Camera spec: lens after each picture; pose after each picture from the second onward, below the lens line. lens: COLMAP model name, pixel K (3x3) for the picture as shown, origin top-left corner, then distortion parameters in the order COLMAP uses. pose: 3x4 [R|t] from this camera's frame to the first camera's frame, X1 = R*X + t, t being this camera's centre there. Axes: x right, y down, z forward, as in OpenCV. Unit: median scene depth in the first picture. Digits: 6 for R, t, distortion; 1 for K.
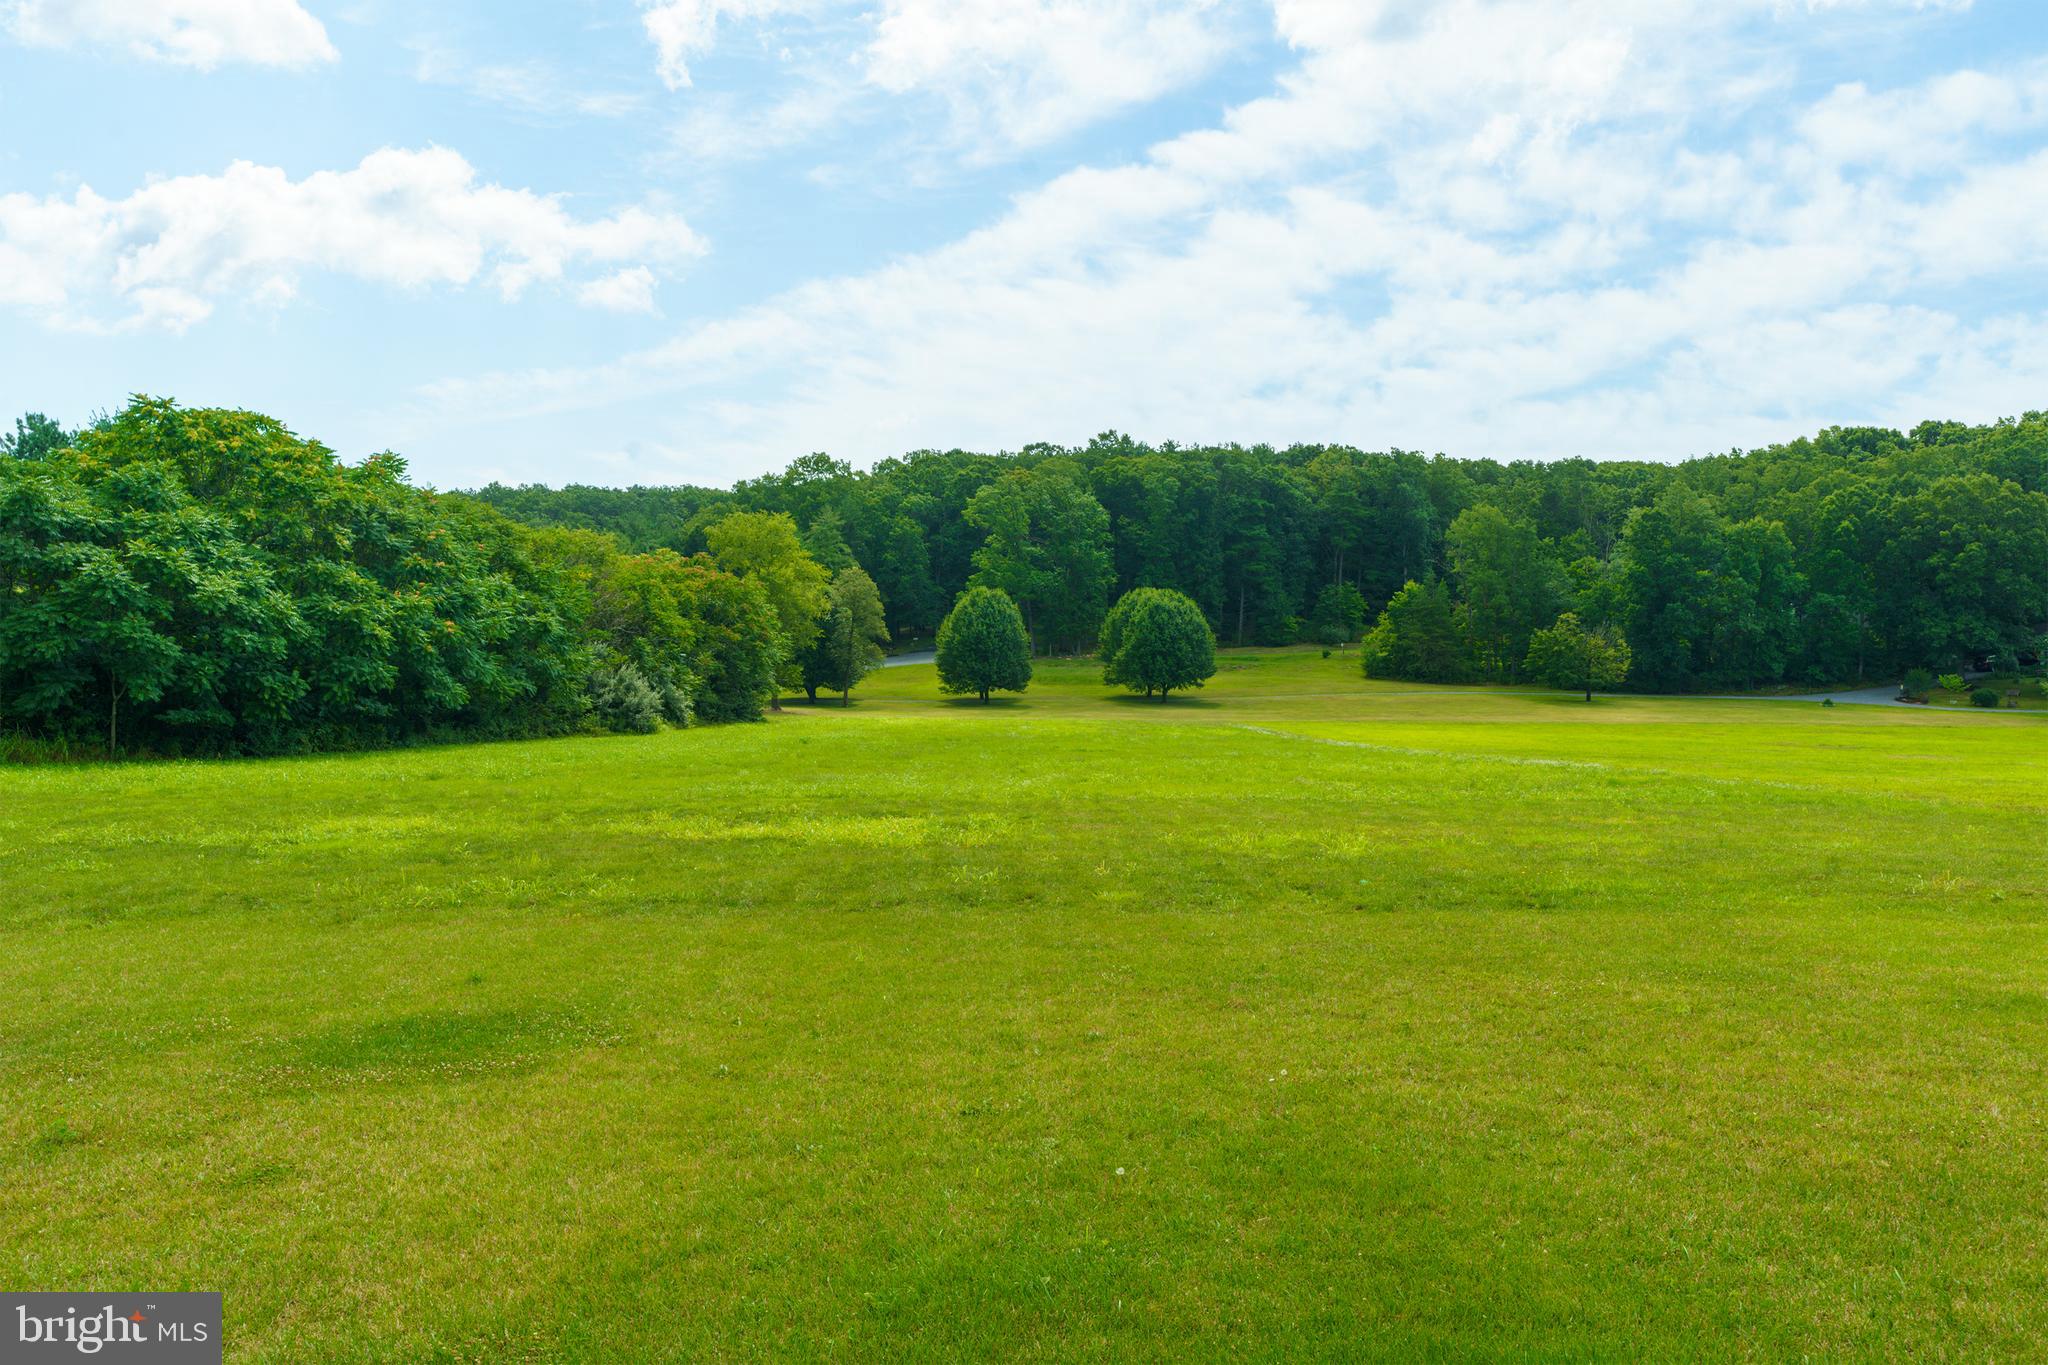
lens RADIAL K [[1574.8, 0, 1027.2], [0, 1574.8, 677.4], [0, 0, 1]] dist [0.014166, 0.004209]
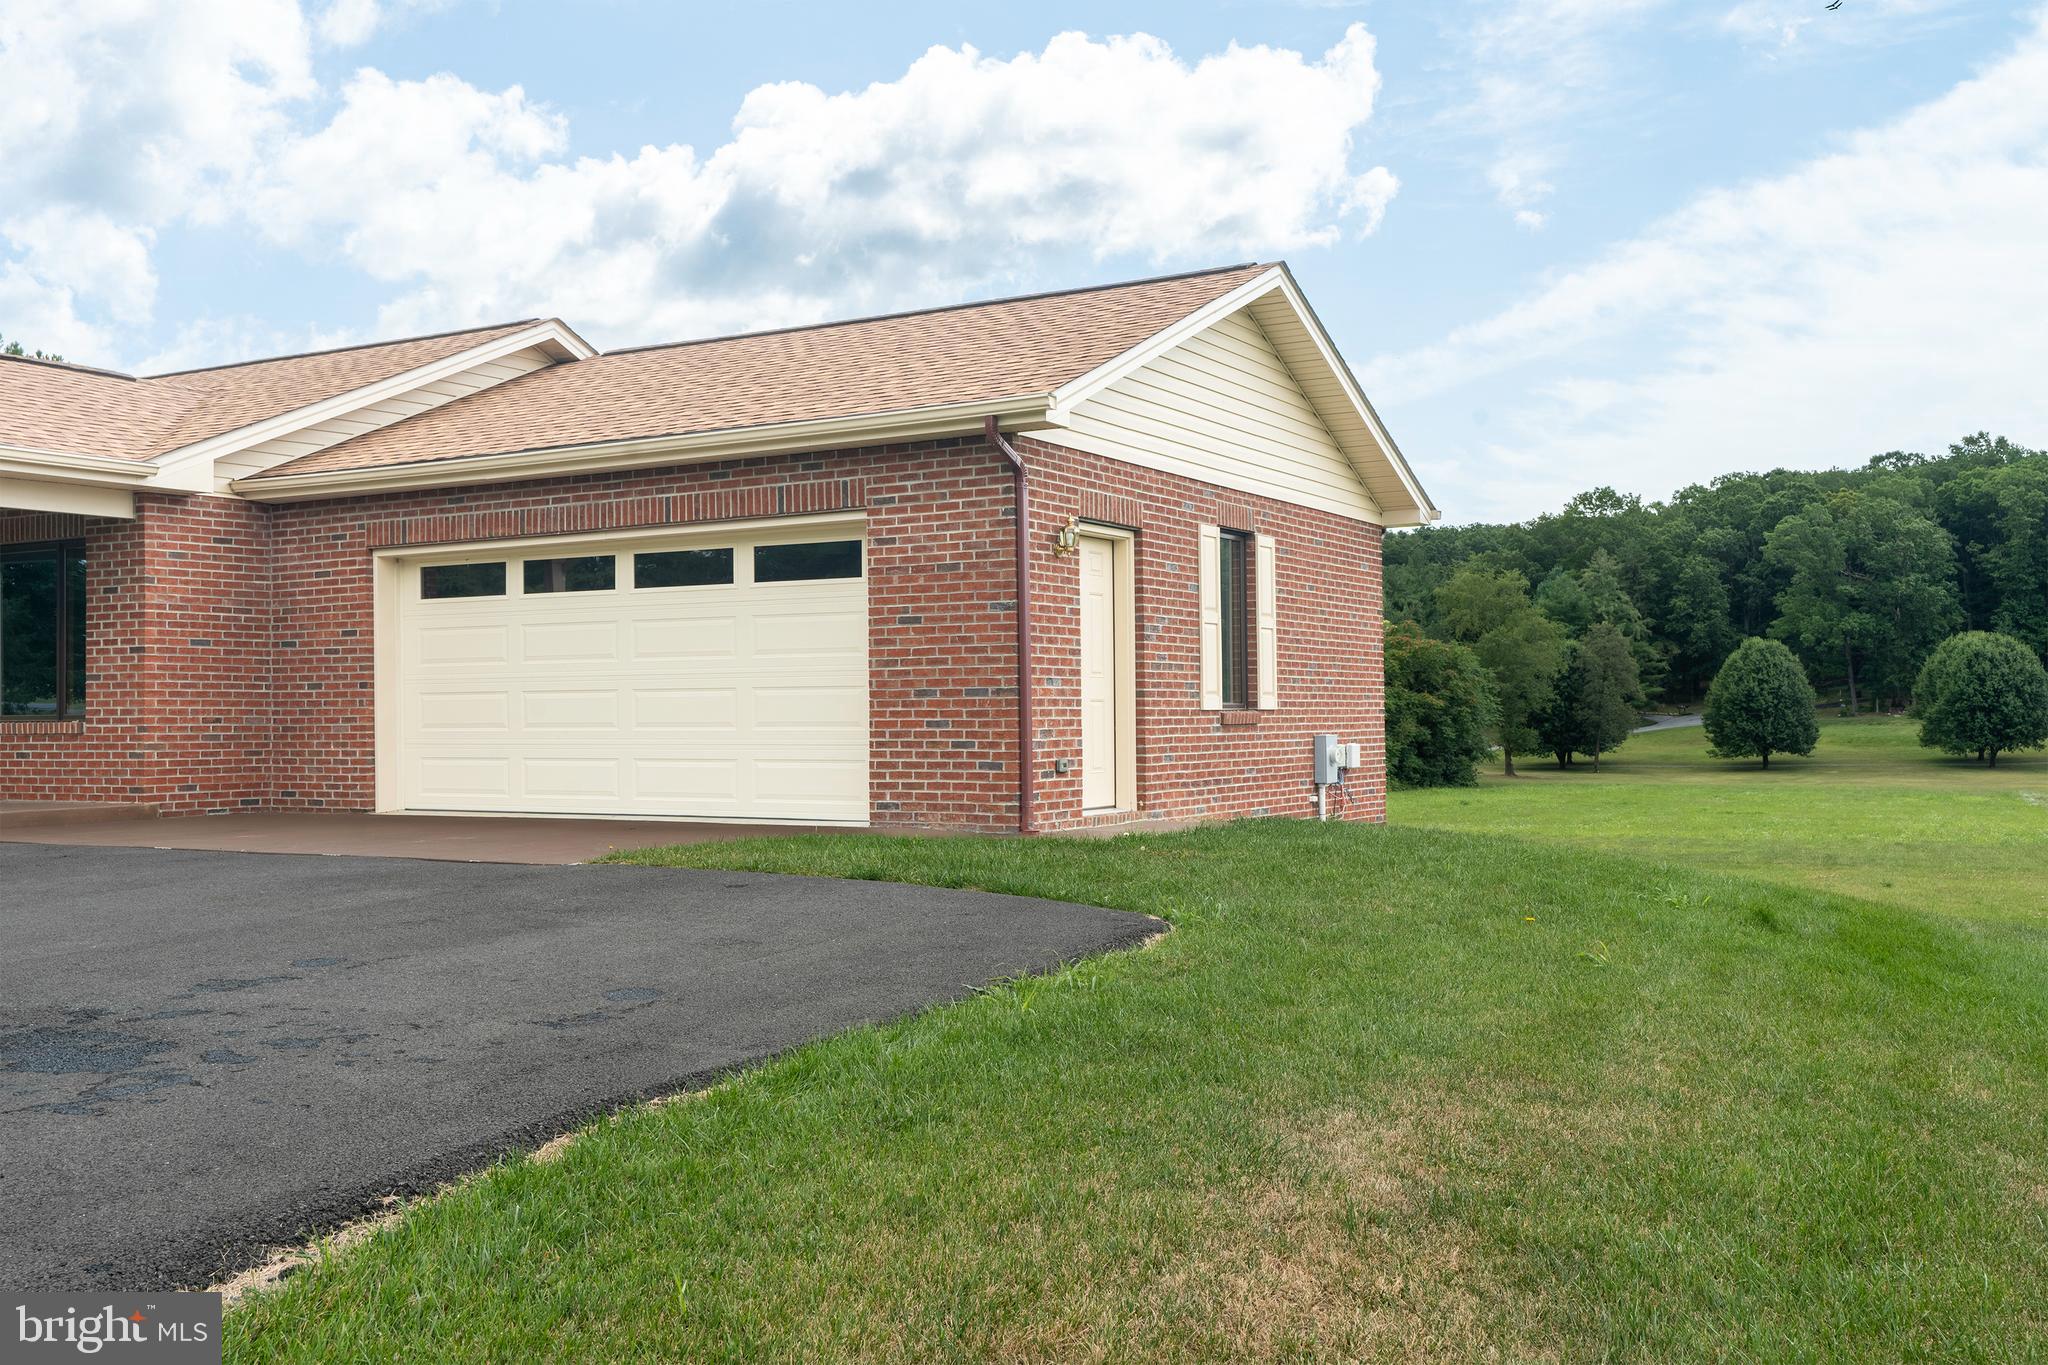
lens RADIAL K [[1917.9, 0, 1012.3], [0, 1917.9, 687.5], [0, 0, 1]] dist [0.006950, 0.000000]
pose [[0.887931, -0.021920, -0.459455, 0.077822], [0.009445, 0.999522, -0.029433, -0.000916], [0.459881, 0.021795, 0.887713, -0.131263]]
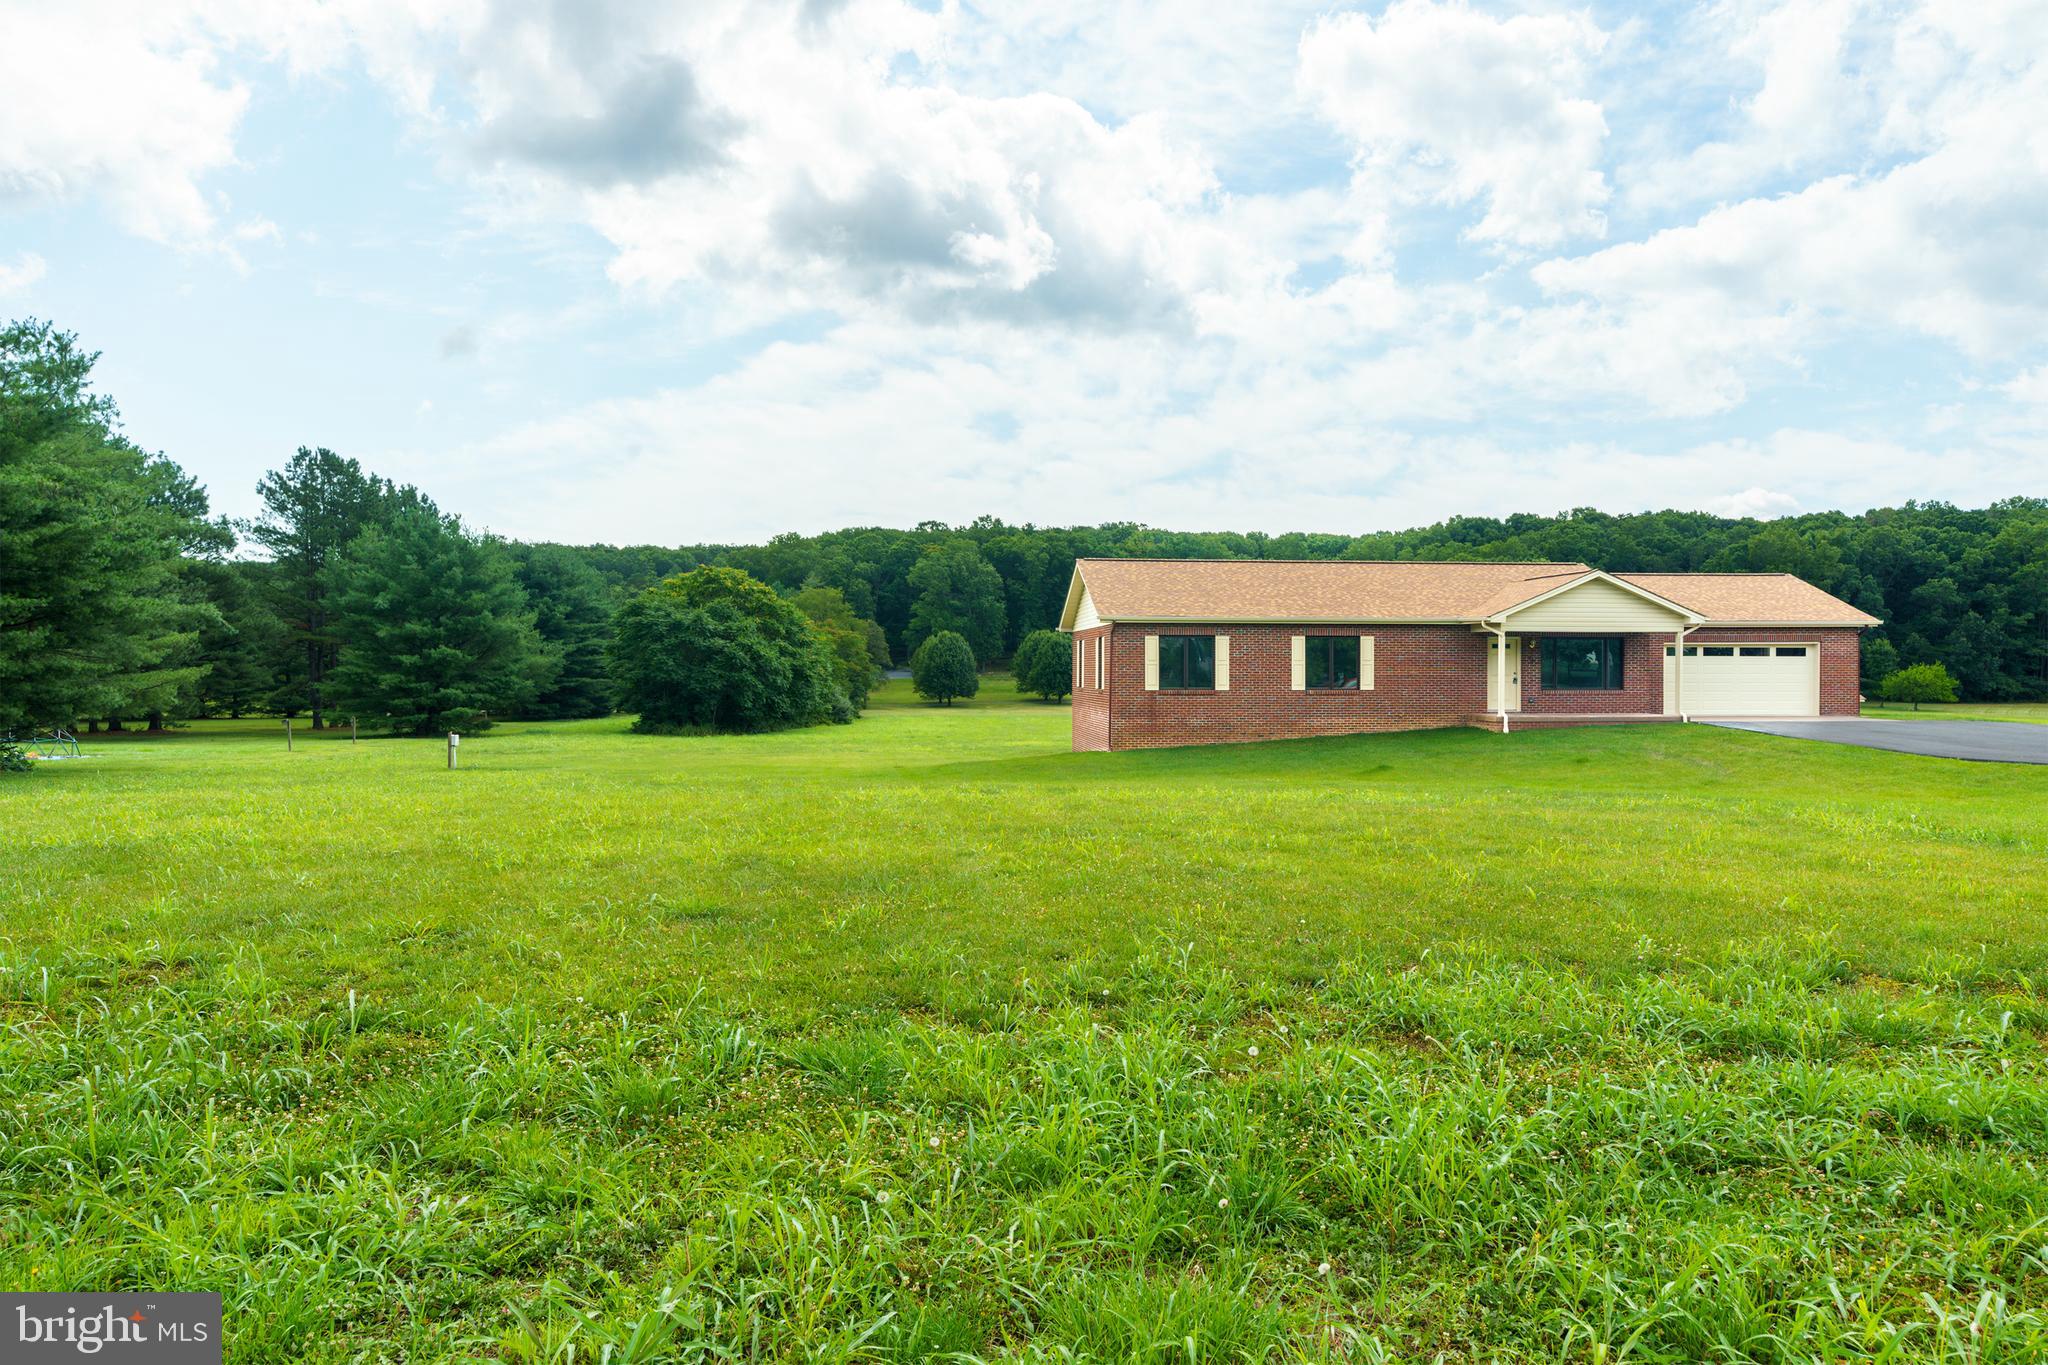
lens RADIAL K [[1346.4, 0, 1021.8], [0, 1346.4, 682.1], [0, 0, 1]] dist [-0.007140, -0.000593]
pose [[0.988639, -0.008978, 0.150044, -0.124710], [0.009186, 0.999958, -0.000692, -0.004351], [-0.150031, 0.002062, 0.988679, -0.267930]]
